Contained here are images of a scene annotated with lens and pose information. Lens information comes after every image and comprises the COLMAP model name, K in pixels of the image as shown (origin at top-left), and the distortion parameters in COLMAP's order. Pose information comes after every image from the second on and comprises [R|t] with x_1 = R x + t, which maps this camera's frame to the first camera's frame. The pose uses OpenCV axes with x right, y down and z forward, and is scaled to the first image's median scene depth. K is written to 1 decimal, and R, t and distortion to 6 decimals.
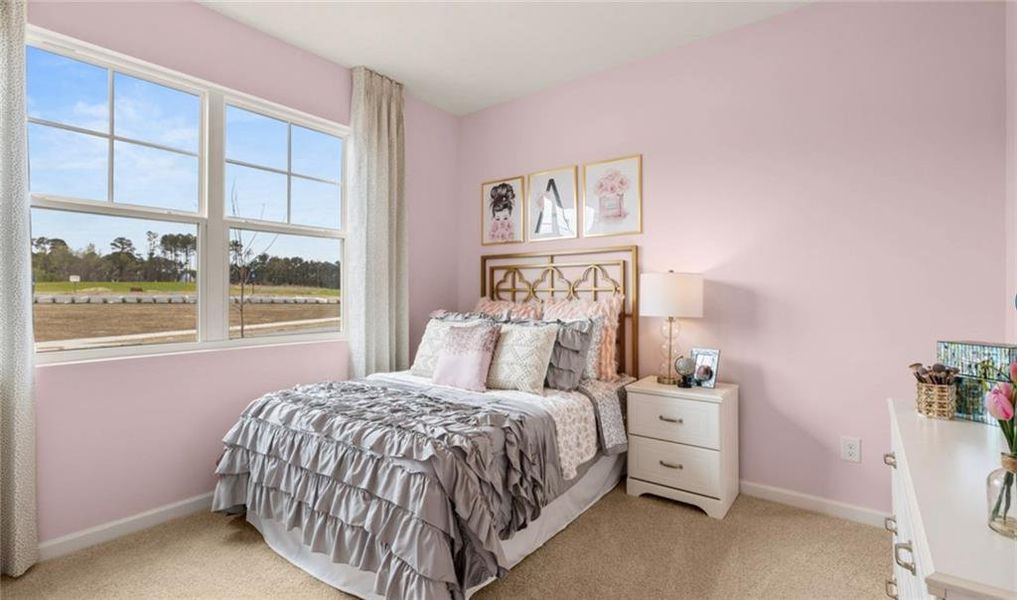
lens RADIAL K [[462.5, 0, 500.6], [0, 462.5, 294.0], [0, 0, 1]] dist [-0.004556, -0.000294]
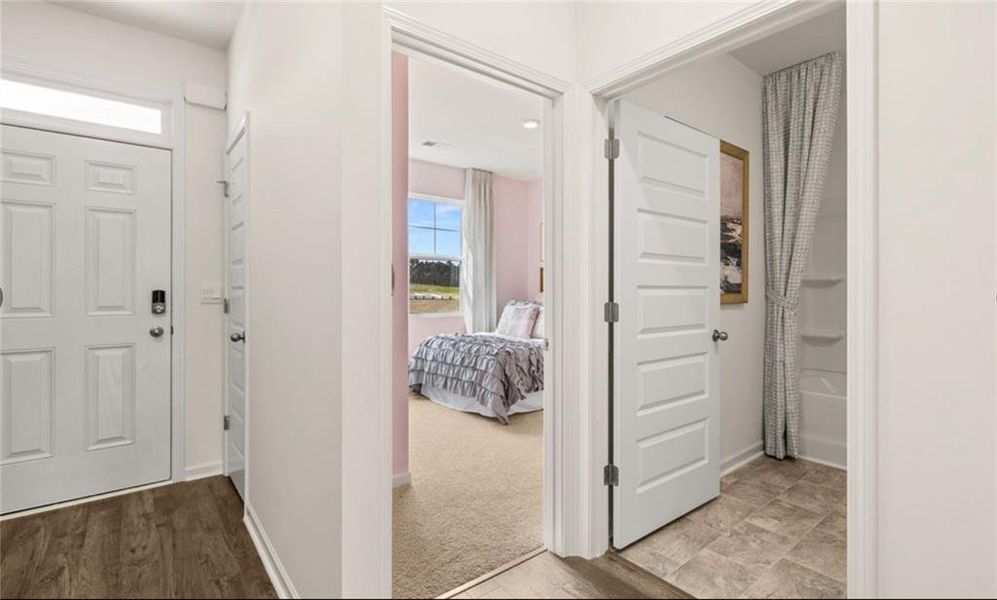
lens RADIAL K [[460.5, 0, 499.5], [0, 460.5, 297.6], [0, 0, 1]] dist [0.006345, -0.000503]
pose [[0.974056, 0.000609, -0.226306, 0.385290], [0.002746, 0.999891, 0.014511, 0.000456], [0.226291, -0.014756, 0.973948, -1.295859]]
